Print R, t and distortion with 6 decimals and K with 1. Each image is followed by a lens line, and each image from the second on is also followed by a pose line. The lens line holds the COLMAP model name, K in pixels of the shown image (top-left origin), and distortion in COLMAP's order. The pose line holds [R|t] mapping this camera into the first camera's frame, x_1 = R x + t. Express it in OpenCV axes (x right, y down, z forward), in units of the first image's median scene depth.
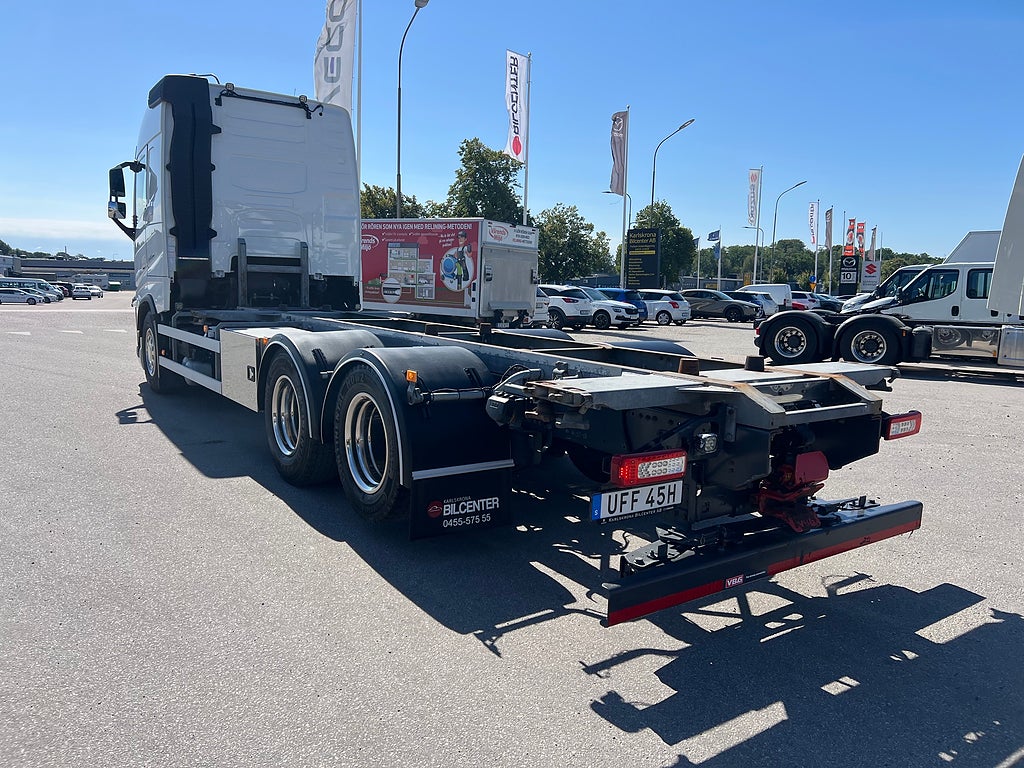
lens RADIAL K [[769.4, 0, 516.5], [0, 769.4, 374.5], [0, 0, 1]] dist [0.074568, -0.090316]
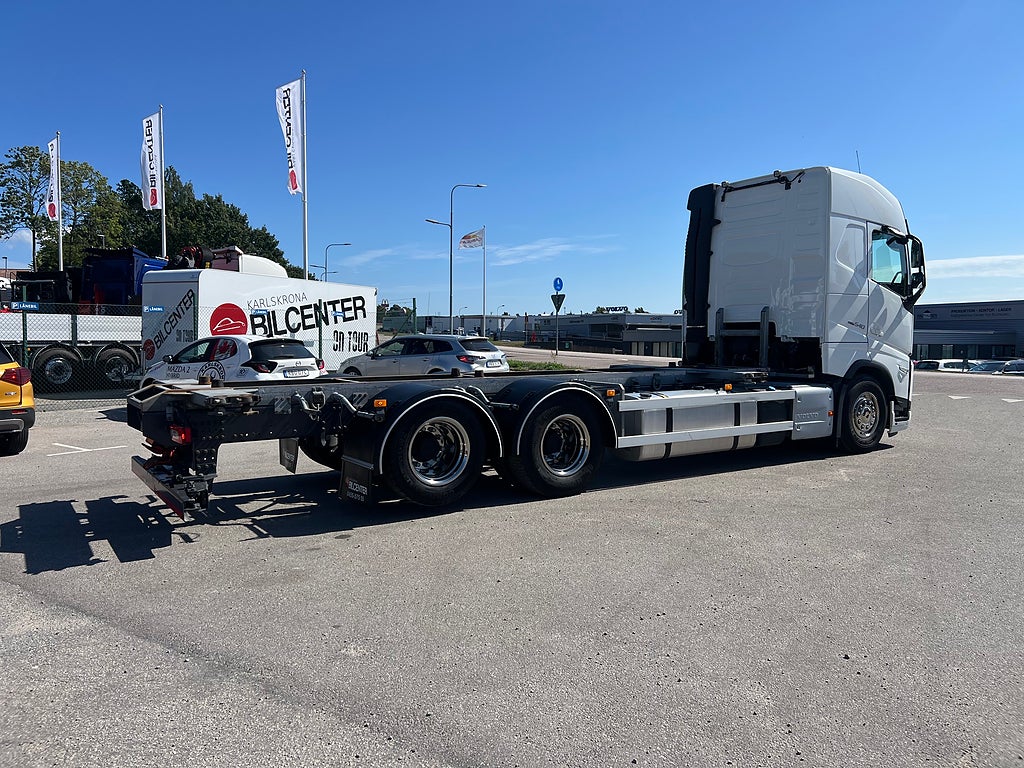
lens RADIAL K [[769.4, 0, 512.6], [0, 769.4, 380.1], [0, 0, 1]] dist [0.074568, -0.090316]
pose [[-0.030663, 0.035222, -0.998909, 1.606557], [-0.126932, 0.991151, 0.038845, -0.137946], [0.991437, 0.127984, -0.025921, 1.396415]]
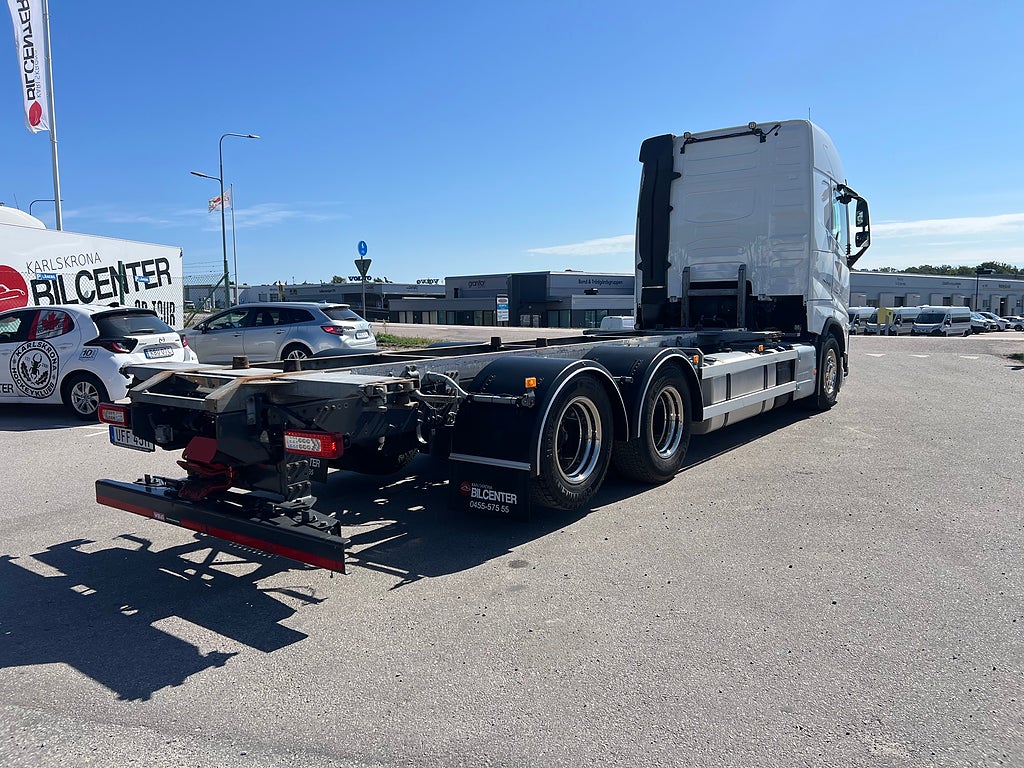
lens RADIAL K [[769.4, 0, 514.3], [0, 769.4, 380.9], [0, 0, 1]] dist [0.074568, -0.090316]
pose [[0.309362, 0.067405, -0.948553, 1.234844], [-0.097184, 0.994503, 0.038975, -0.057593], [0.945965, 0.080127, 0.314212, 0.809318]]
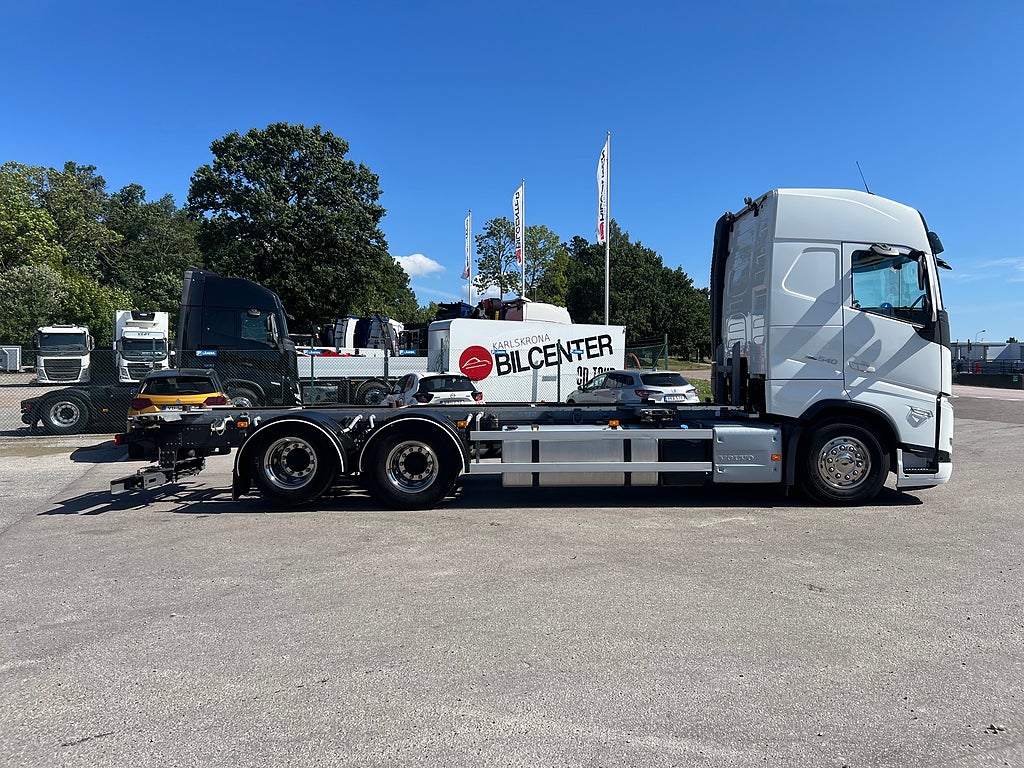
lens RADIAL K [[769.4, 0, 519.0], [0, 769.4, 382.4], [0, 0, 1]] dist [0.074568, -0.090316]
pose [[-0.580000, -0.004815, -0.814602, 1.416119], [-0.108103, 0.991593, 0.071108, -0.319088], [0.807411, 0.129303, -0.575645, 2.717476]]
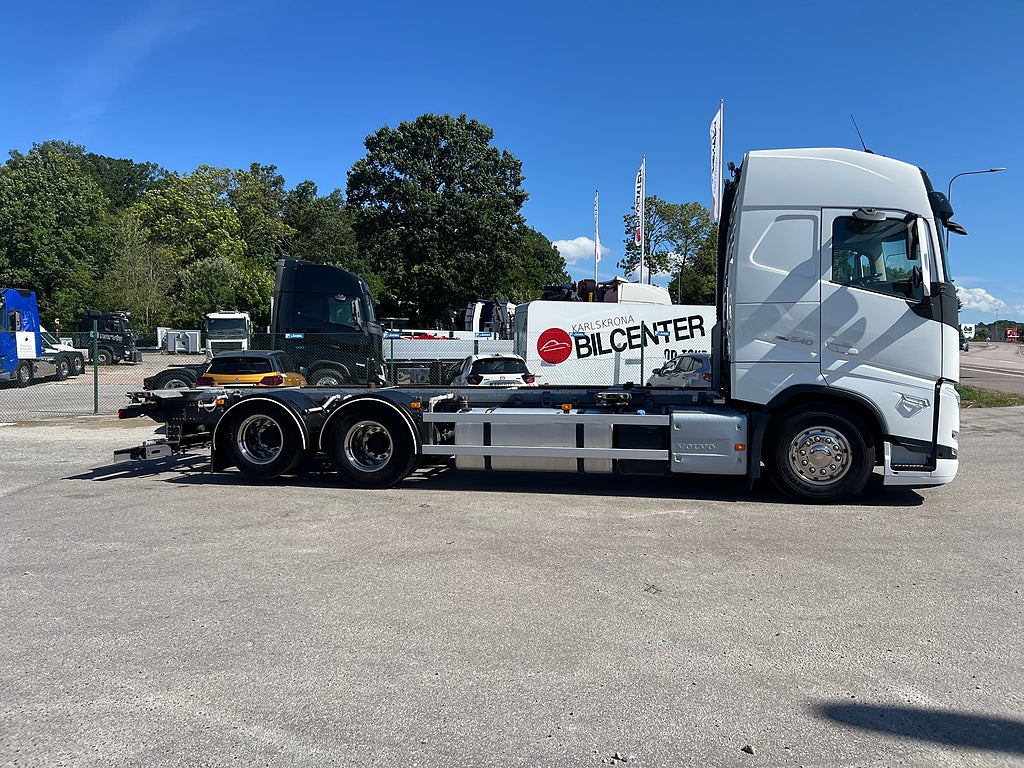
lens RADIAL K [[769.4, 0, 511.9], [0, 769.4, 385.0], [0, 0, 1]] dist [0.074568, -0.090316]
pose [[-0.746532, 0.007649, -0.665306, 1.049921], [-0.095723, 0.988297, 0.118772, -0.363542], [0.658428, 0.152352, -0.737062, 3.064650]]
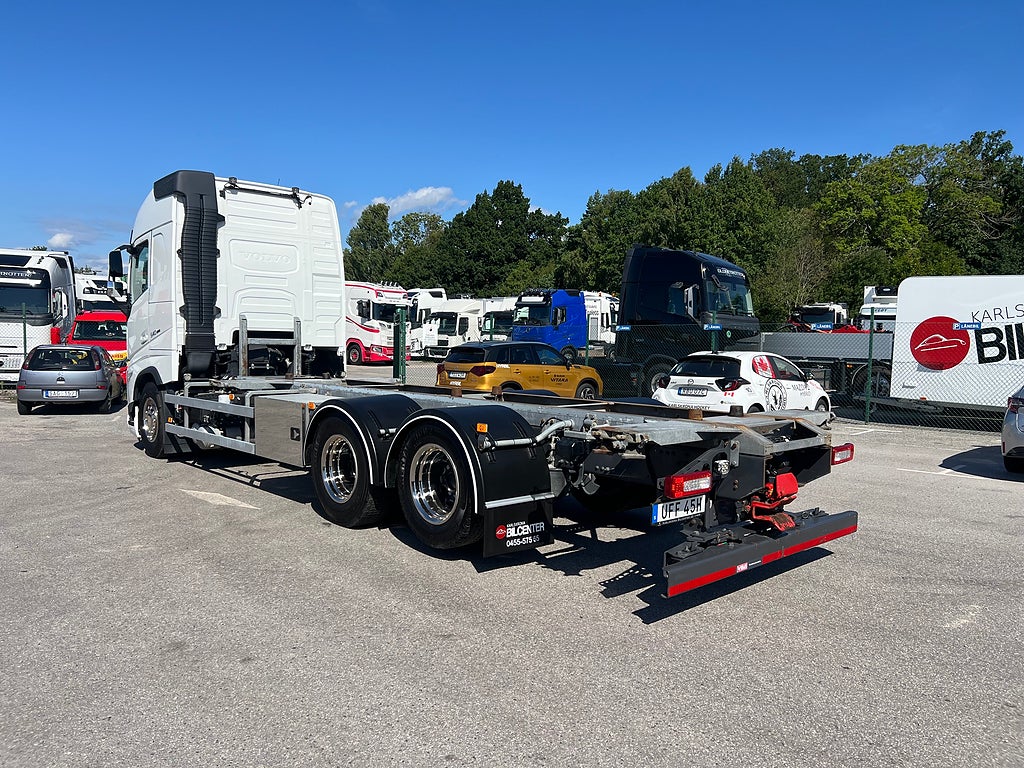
lens RADIAL K [[769.4, 0, 511.8], [0, 769.4, 394.2], [0, 0, 1]] dist [0.074568, -0.090316]
pose [[-0.978323, -0.058027, 0.198791, -1.088524], [-0.018653, 0.980730, 0.194475, -0.446869], [-0.206245, 0.186551, -0.960553, 3.201995]]
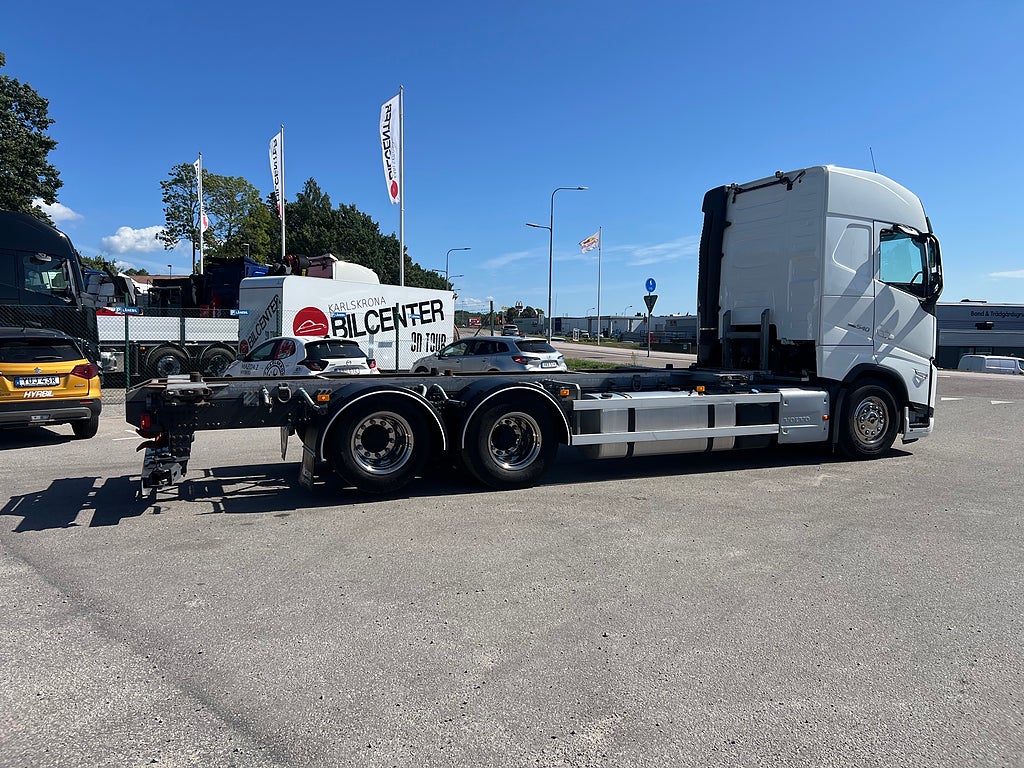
lens RADIAL K [[769.4, 0, 510.6], [0, 769.4, 380.2], [0, 0, 1]] dist [0.074568, -0.090316]
pose [[-0.207246, 0.032415, -0.977752, 1.664861], [-0.130589, 0.989590, 0.060487, -0.188141], [0.969534, 0.140219, -0.200856, 1.780936]]
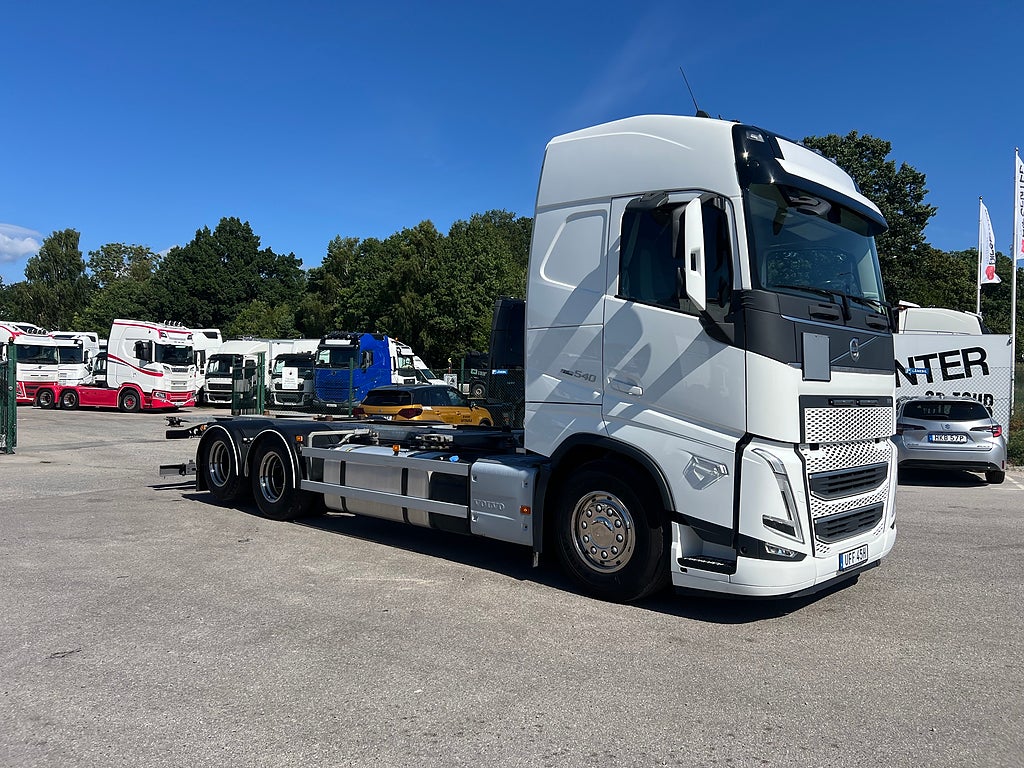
lens RADIAL K [[769.4, 0, 519.1], [0, 769.4, 377.8], [0, 0, 1]] dist [0.074568, -0.090316]
pose [[-0.982764, -0.039824, -0.180522, -0.176385], [-0.059230, 0.992873, 0.103418, -0.437409], [0.175116, 0.112328, -0.978119, 3.429305]]
